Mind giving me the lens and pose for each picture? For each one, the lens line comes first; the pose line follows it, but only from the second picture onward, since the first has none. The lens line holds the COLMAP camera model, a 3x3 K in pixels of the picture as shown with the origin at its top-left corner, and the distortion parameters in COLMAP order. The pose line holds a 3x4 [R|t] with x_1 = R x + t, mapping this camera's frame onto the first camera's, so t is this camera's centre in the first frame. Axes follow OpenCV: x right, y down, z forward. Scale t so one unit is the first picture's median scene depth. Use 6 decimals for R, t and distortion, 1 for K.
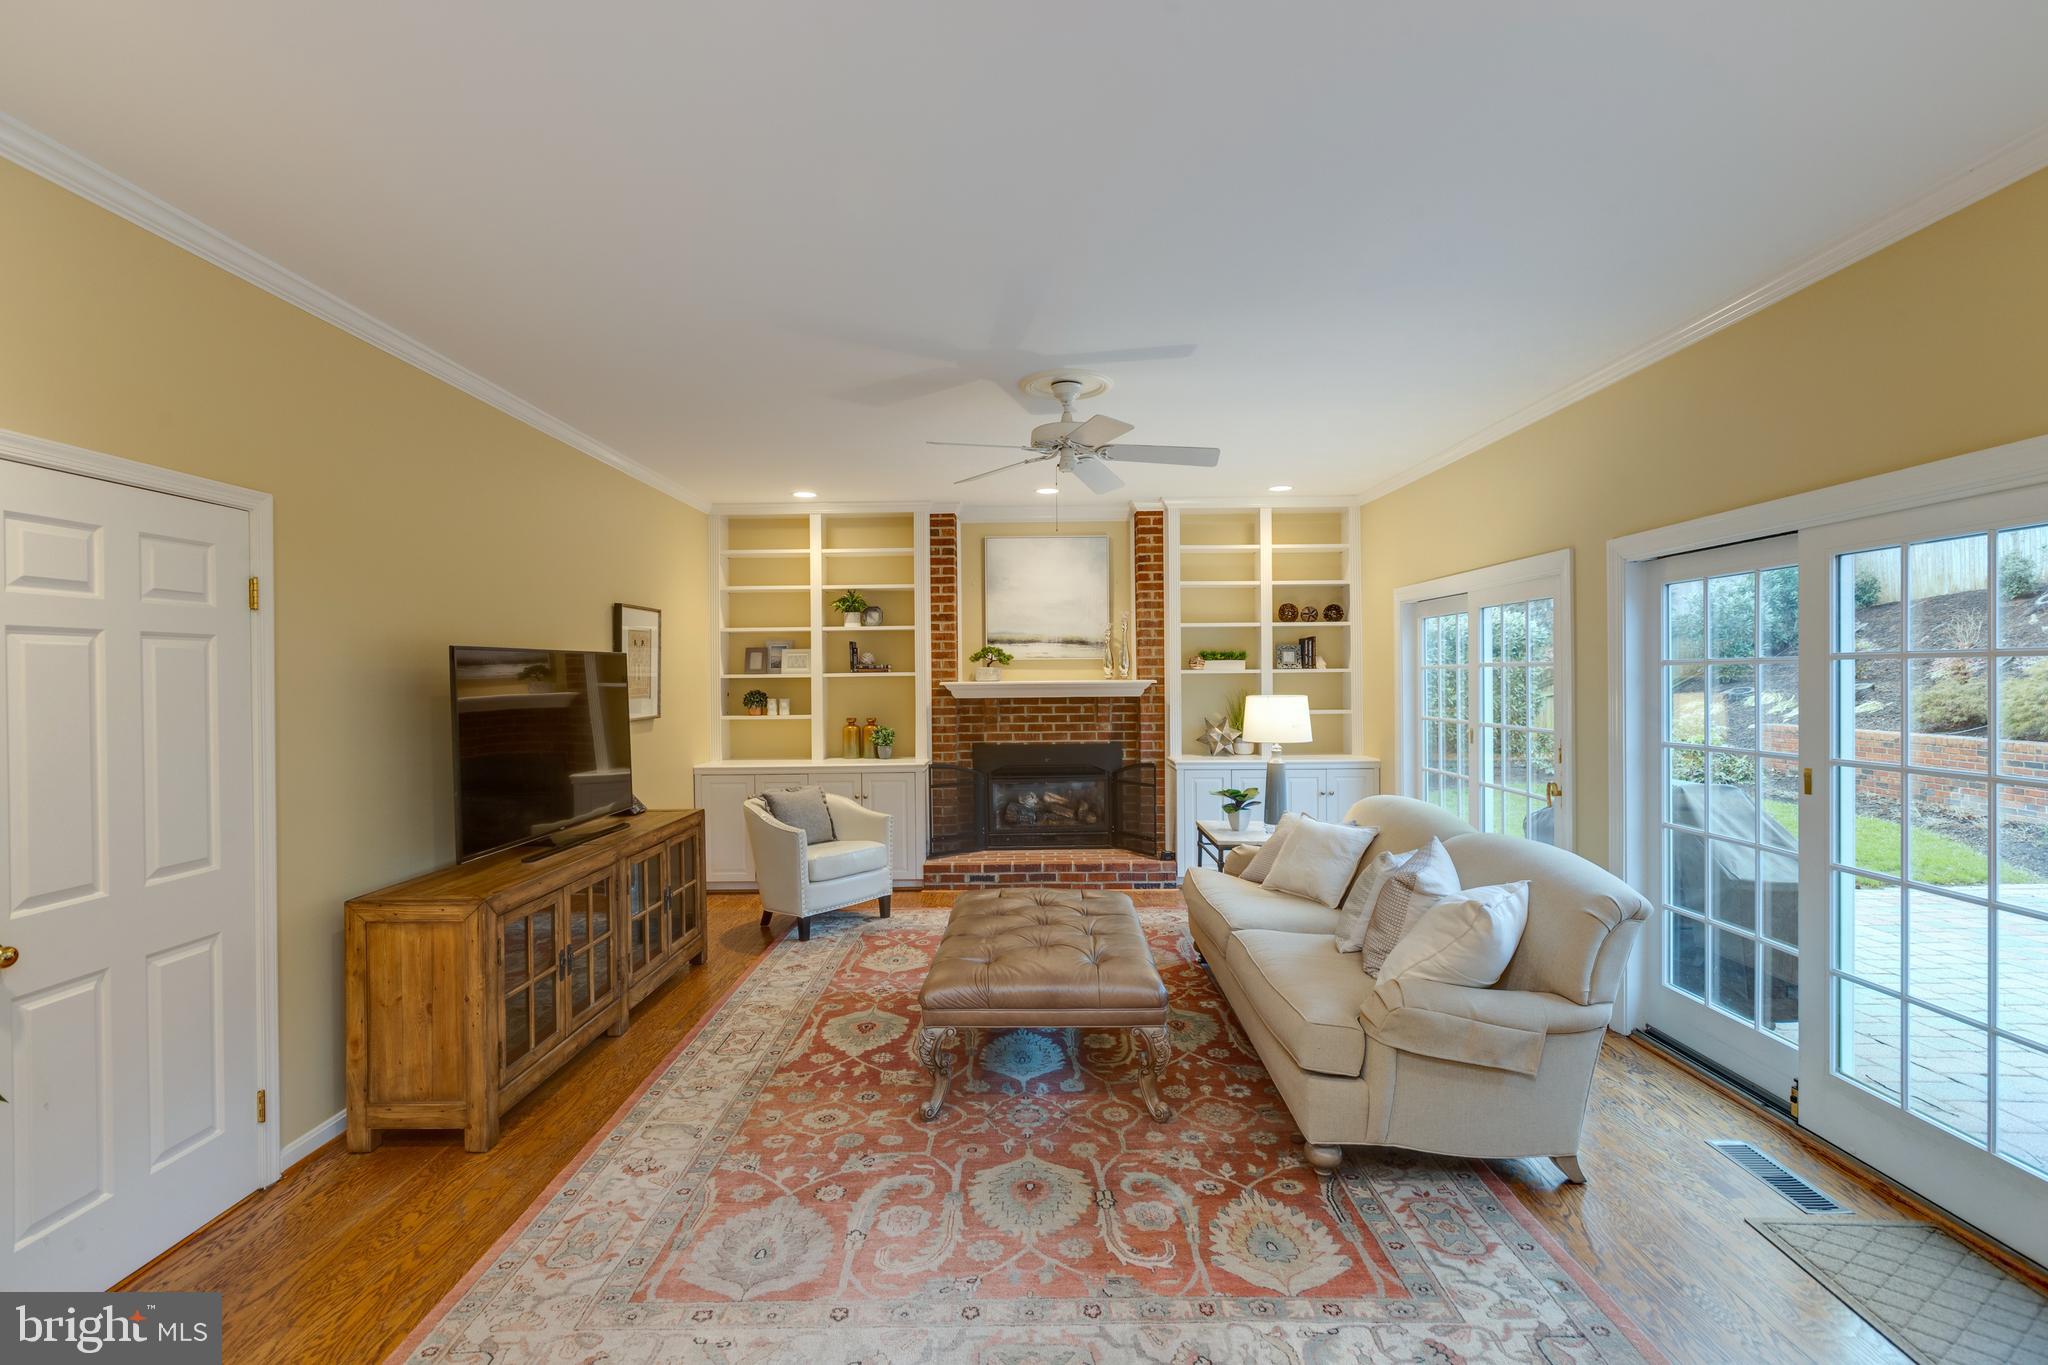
lens RADIAL K [[909.0, 0, 1023.8], [0, 909.0, 683.3], [0, 0, 1]] dist [0.008717, -0.003657]
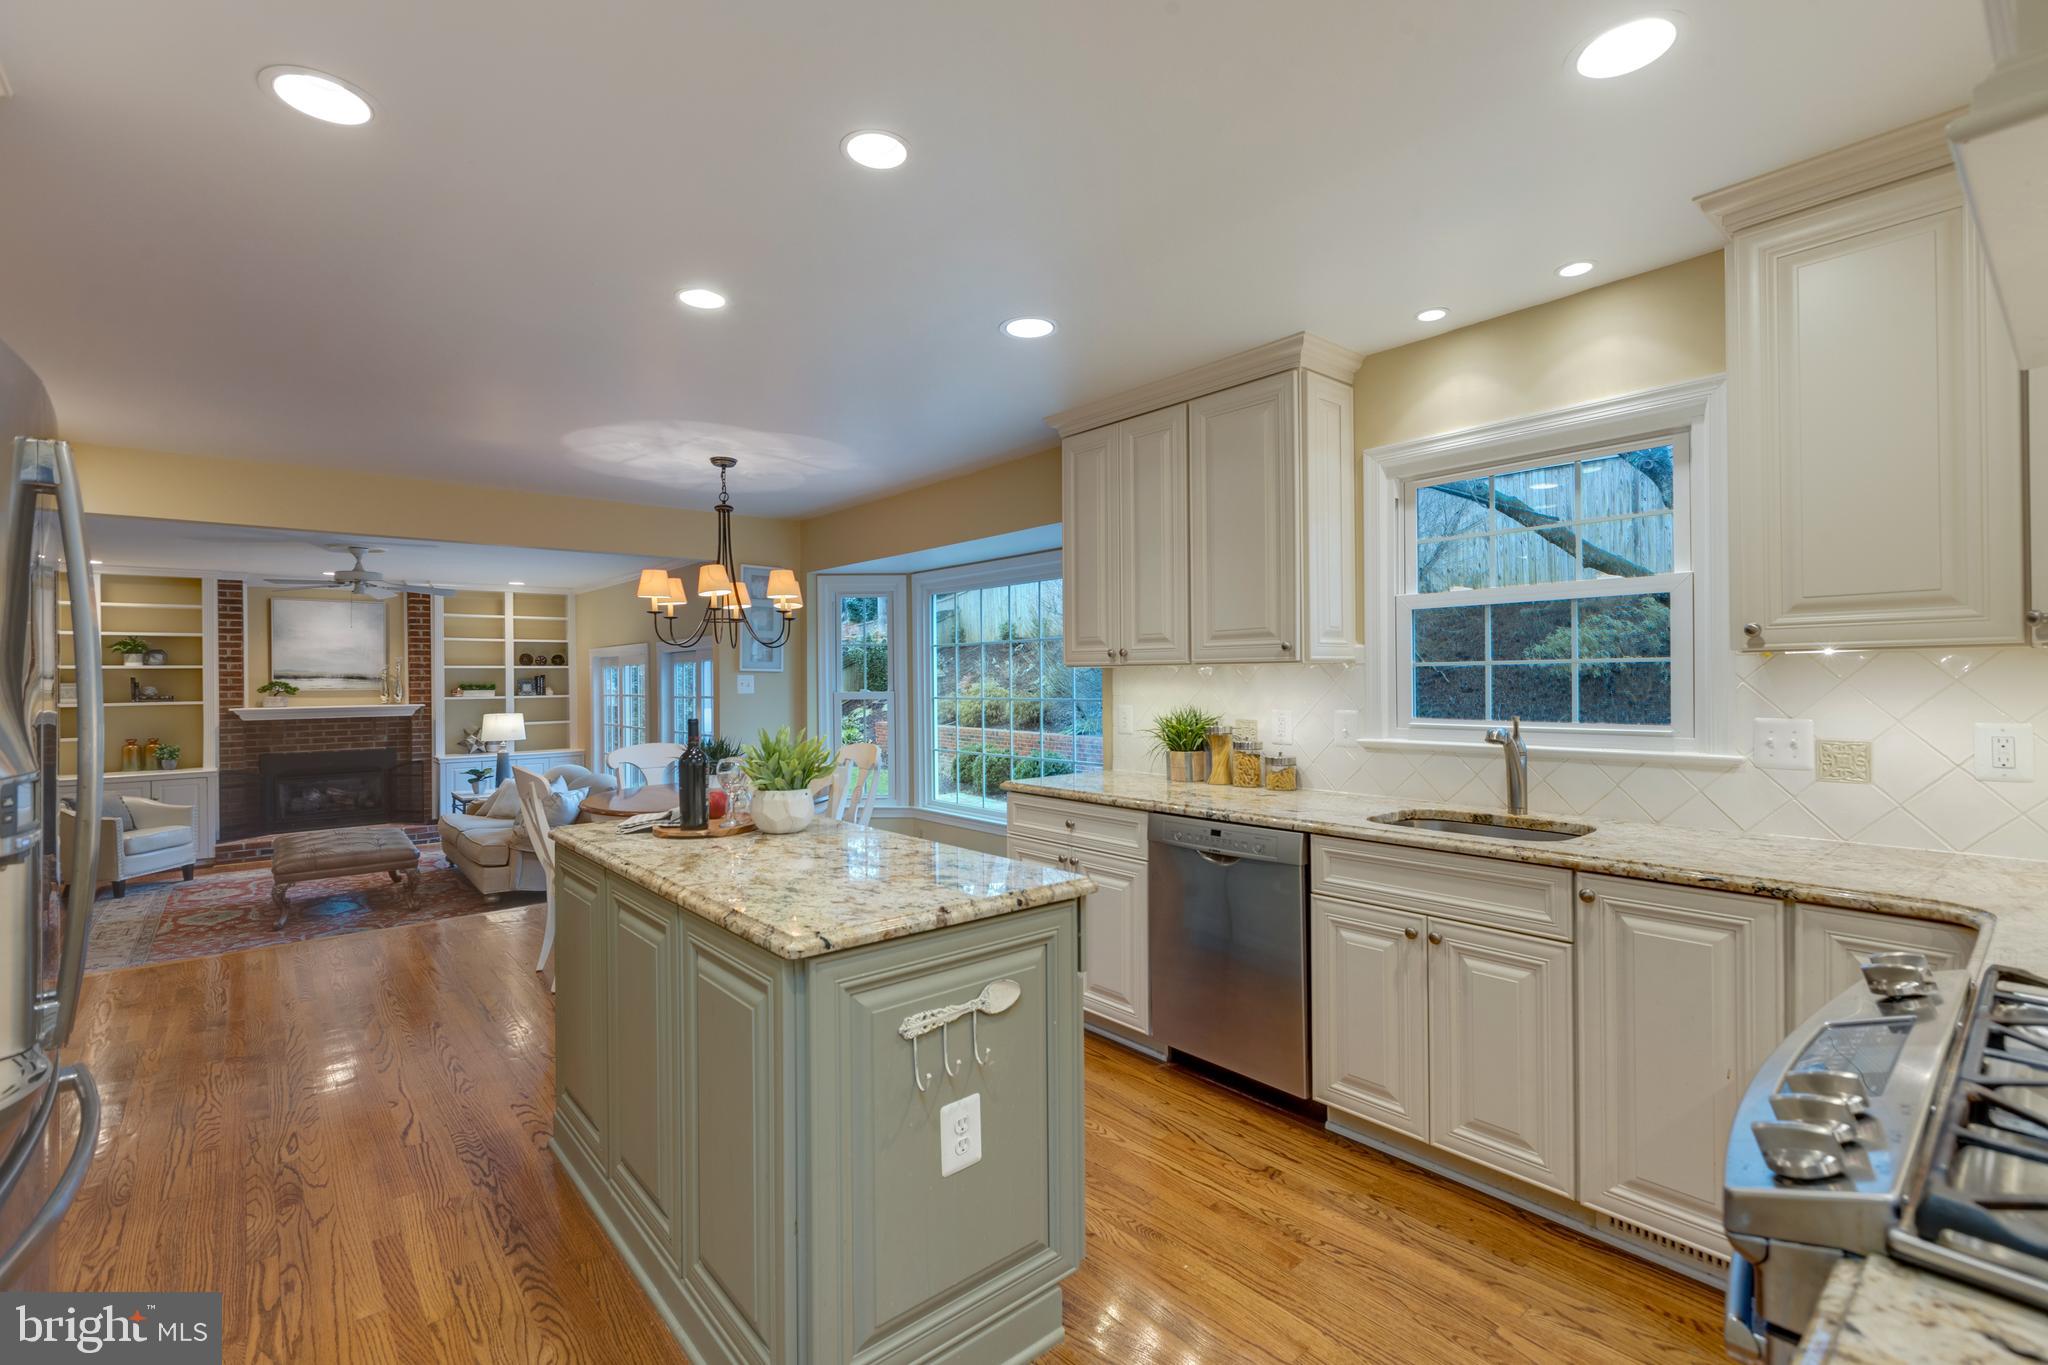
lens RADIAL K [[909.0, 0, 1023.1], [0, 909.0, 679.6], [0, 0, 1]] dist [0.008717, -0.003657]
pose [[0.760667, 0.001363, 0.649141, -0.078353], [0.008607, 0.999889, -0.012185, -0.017892], [-0.649085, 0.014856, 0.760571, -0.779237]]
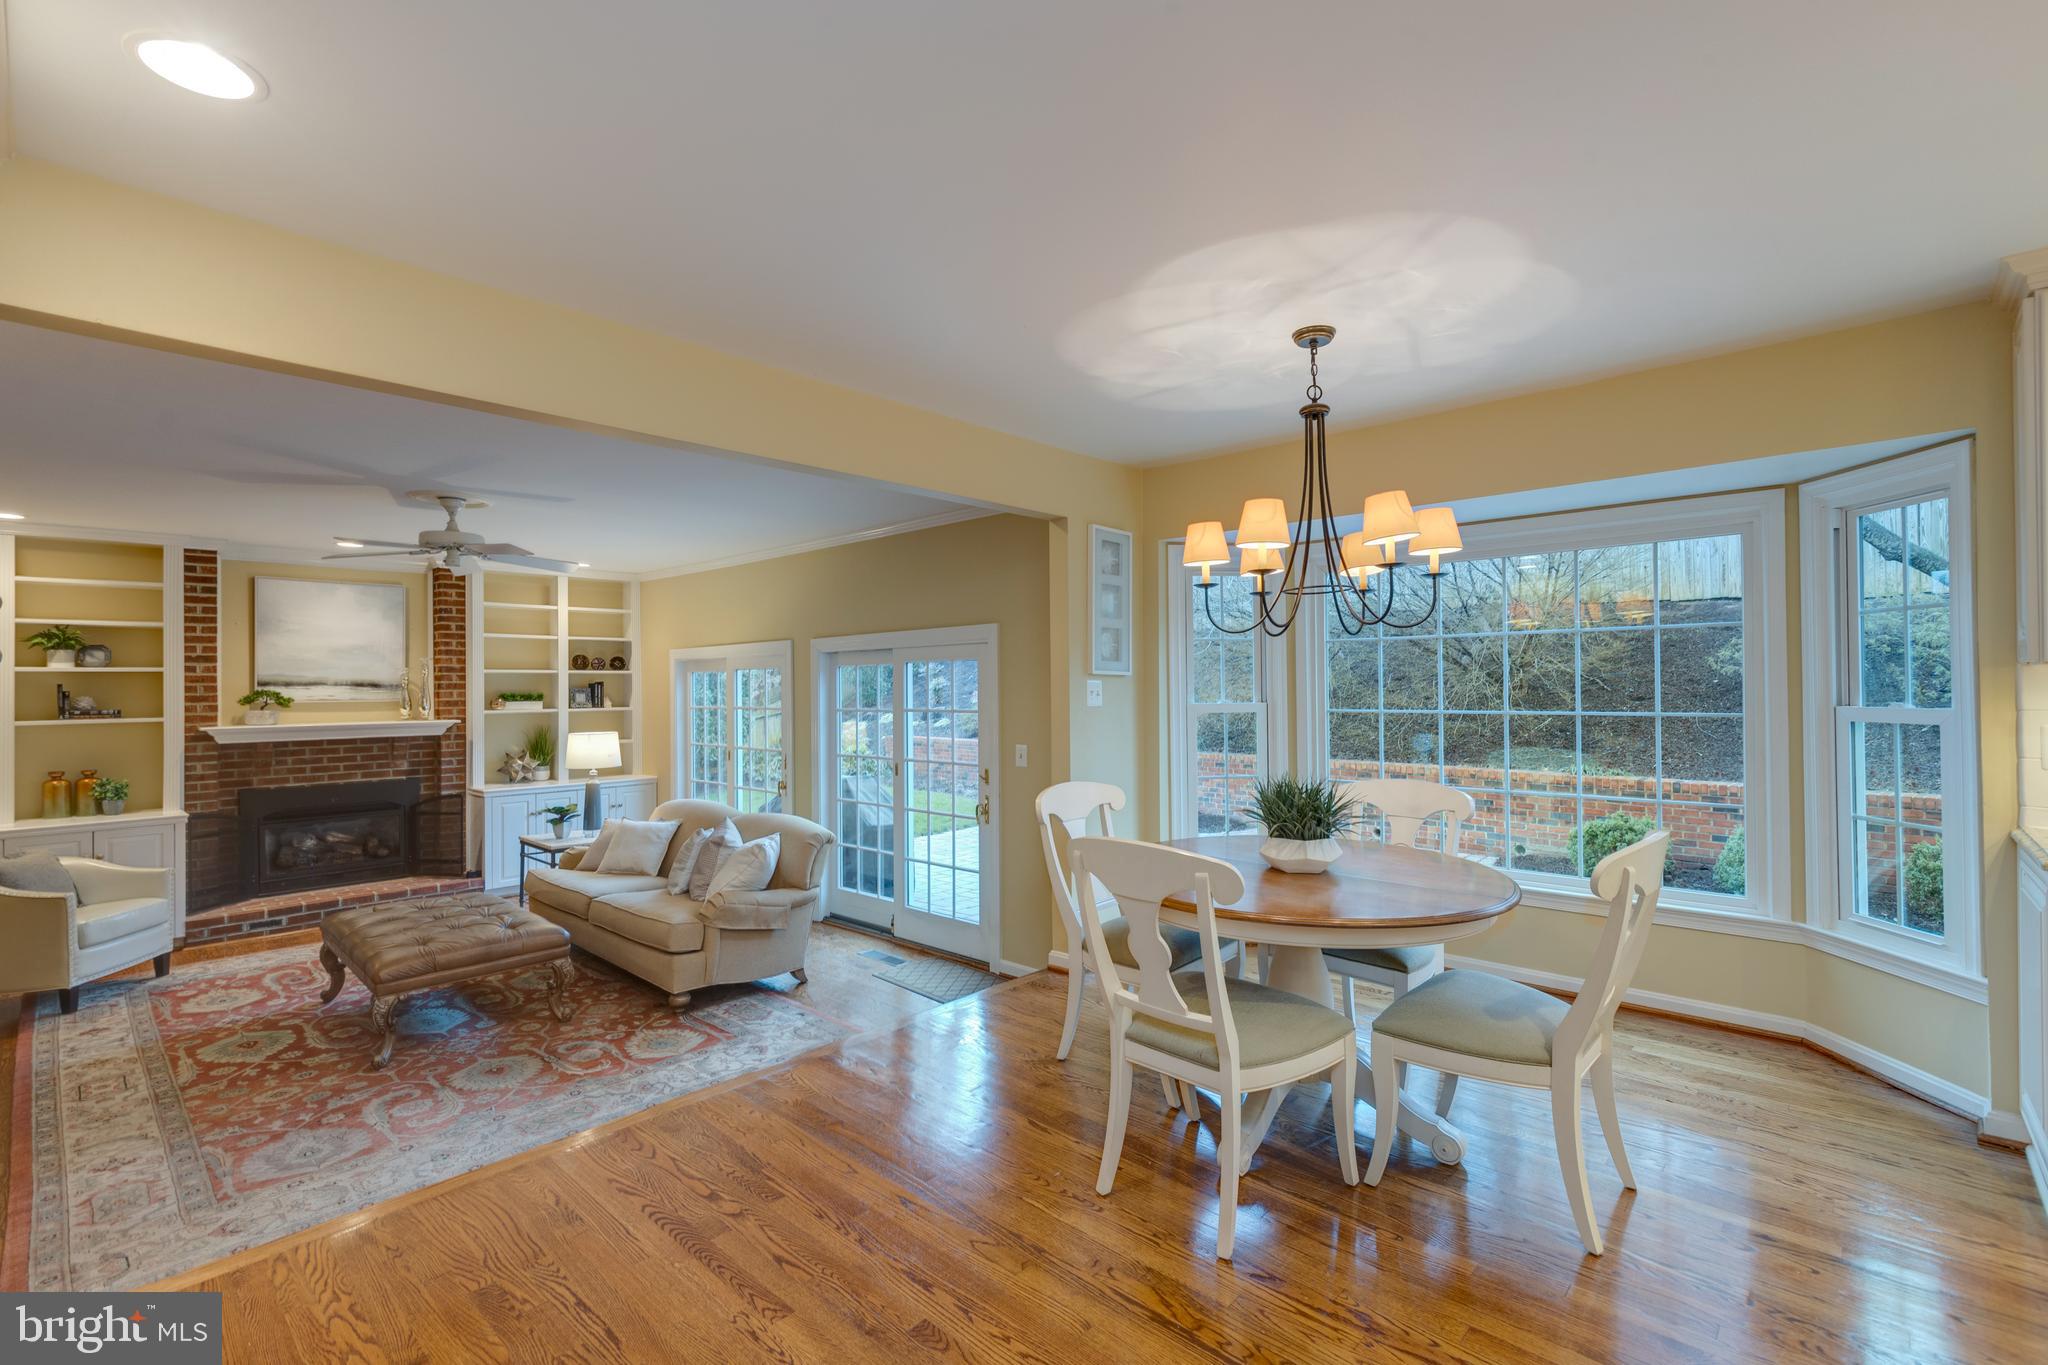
lens RADIAL K [[909.0, 0, 1024.2], [0, 909.0, 679.6], [0, 0, 1]] dist [0.008717, -0.003657]
pose [[0.679832, 0.009113, 0.733311, -0.214553], [0.009787, 0.999721, -0.021497, -0.023187], [-0.733302, 0.021791, 0.679554, -0.289296]]
